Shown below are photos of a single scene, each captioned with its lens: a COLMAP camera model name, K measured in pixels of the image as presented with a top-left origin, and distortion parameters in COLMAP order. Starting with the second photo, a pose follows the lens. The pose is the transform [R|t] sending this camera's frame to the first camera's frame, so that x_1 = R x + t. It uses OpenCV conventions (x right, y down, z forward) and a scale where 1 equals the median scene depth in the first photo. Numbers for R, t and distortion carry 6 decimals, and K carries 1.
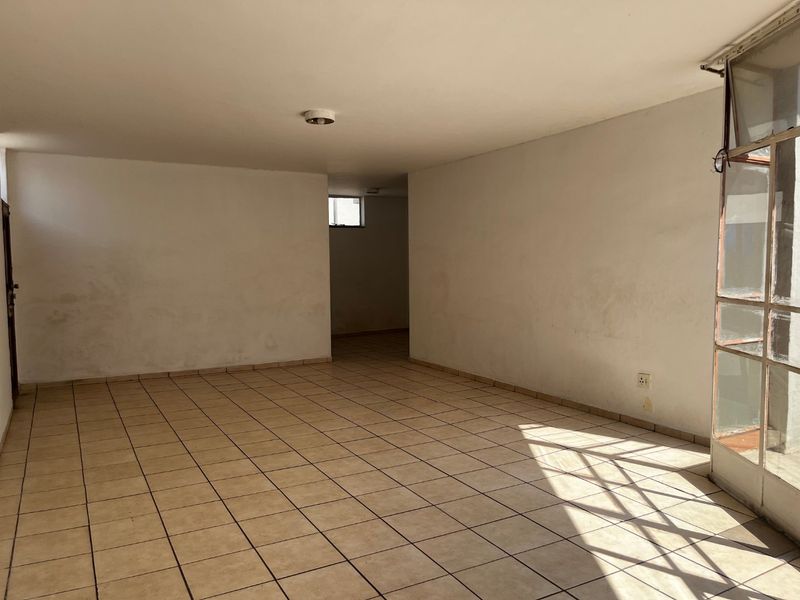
lens RADIAL K [[610.0, 0, 402.5], [0, 610.0, 299.6], [0, 0, 1]] dist [0.055303, -0.076572]
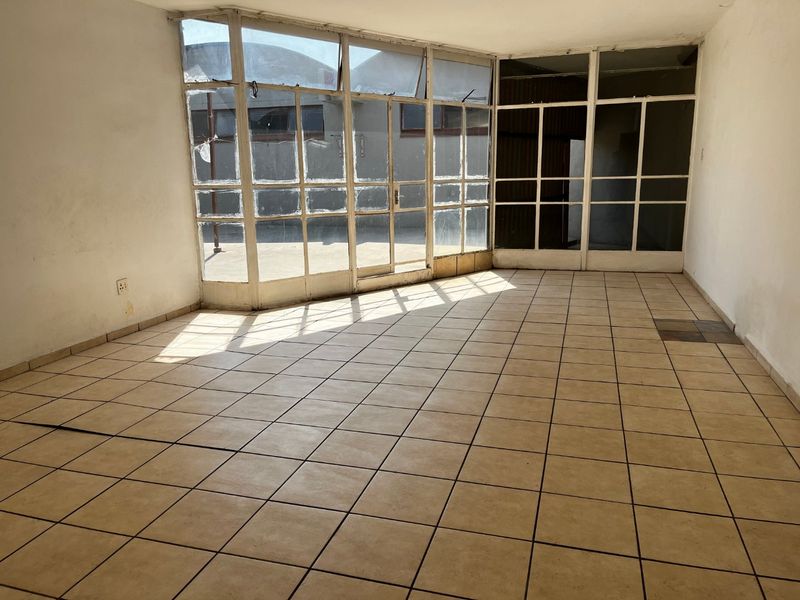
lens RADIAL K [[610.0, 0, 392.9], [0, 610.0, 300.0], [0, 0, 1]] dist [0.055303, -0.076572]
pose [[-0.685870, -0.131837, 0.715682, -0.808210], [0.068924, 0.967264, 0.244234, -0.073697], [-0.724453, 0.216841, -0.654331, 1.807458]]
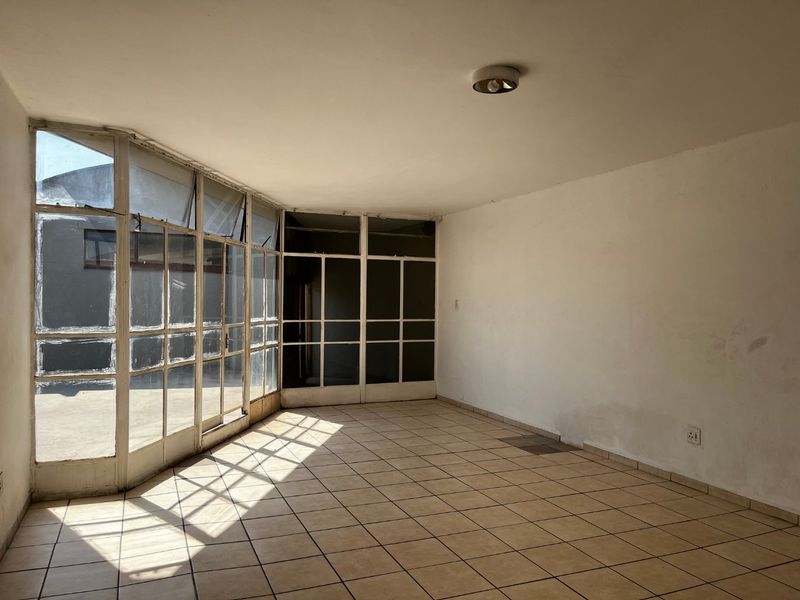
lens RADIAL K [[610.0, 0, 396.0], [0, 610.0, 303.9], [0, 0, 1]] dist [0.055303, -0.076572]
pose [[-0.993730, -0.004660, 0.111712, -0.135698], [0.003205, 0.997533, 0.070120, -0.144374], [-0.111763, 0.070038, -0.991264, 2.163556]]
